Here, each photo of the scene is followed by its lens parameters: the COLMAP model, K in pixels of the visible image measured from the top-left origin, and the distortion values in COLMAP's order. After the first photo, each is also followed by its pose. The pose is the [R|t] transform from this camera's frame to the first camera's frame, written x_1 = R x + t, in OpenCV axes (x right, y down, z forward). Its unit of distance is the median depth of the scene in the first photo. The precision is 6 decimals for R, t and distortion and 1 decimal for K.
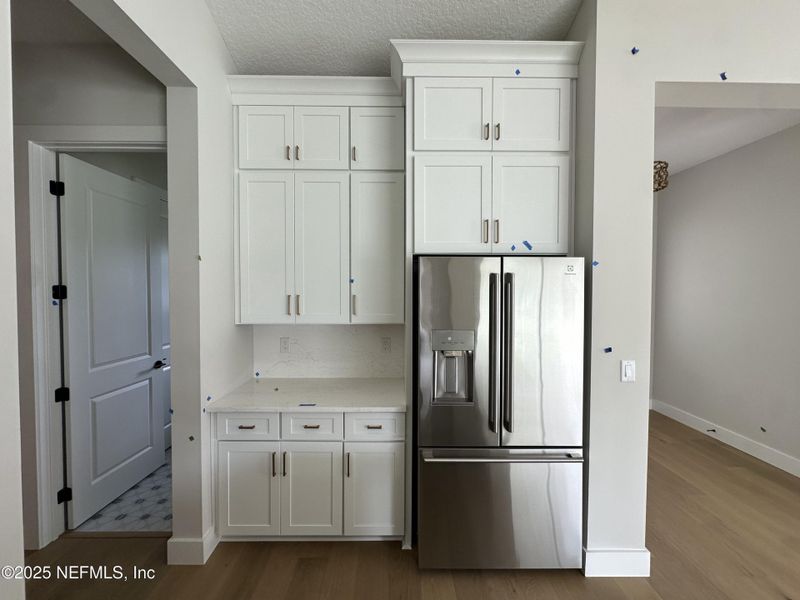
lens RADIAL K [[321.4, 0, 399.4], [0, 321.4, 298.7], [0, 0, 1]] dist [-0.003469, 0.000288]
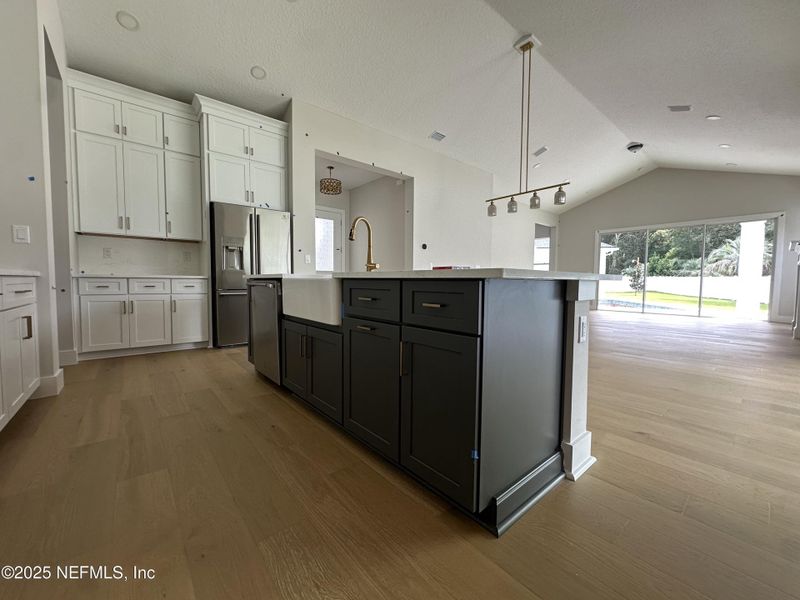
lens RADIAL K [[321.4, 0, 399.4], [0, 321.4, 298.7], [0, 0, 1]] dist [-0.003469, 0.000288]
pose [[0.774870, -0.030878, 0.631366, -0.328052], [0.011874, 0.999341, 0.034302, 0.422764], [-0.632009, -0.019082, 0.774726, -1.350388]]
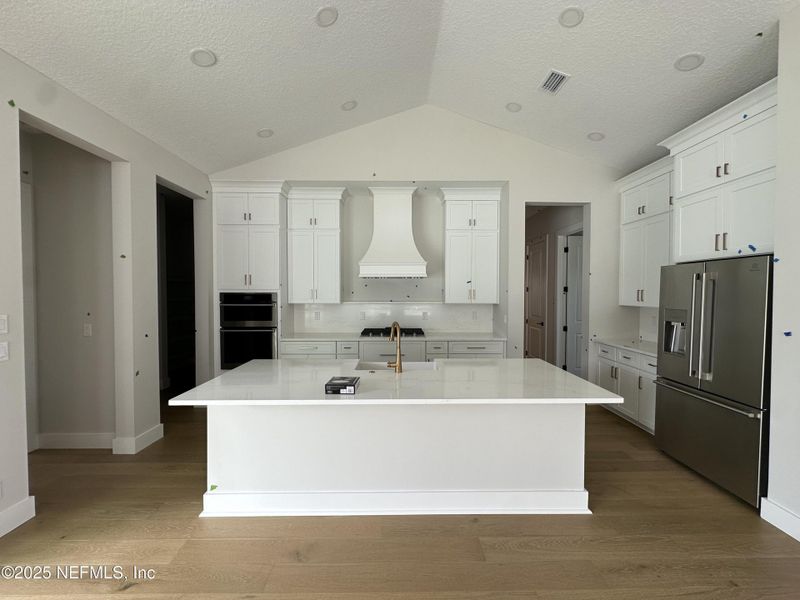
lens RADIAL K [[321.4, 0, 399.4], [0, 321.4, 298.7], [0, 0, 1]] dist [-0.003469, 0.000288]
pose [[-0.002035, 0.018817, -0.999821, 1.649352], [-0.026578, 0.999469, 0.018864, 0.044836], [0.999645, 0.026612, -0.001533, -0.373535]]
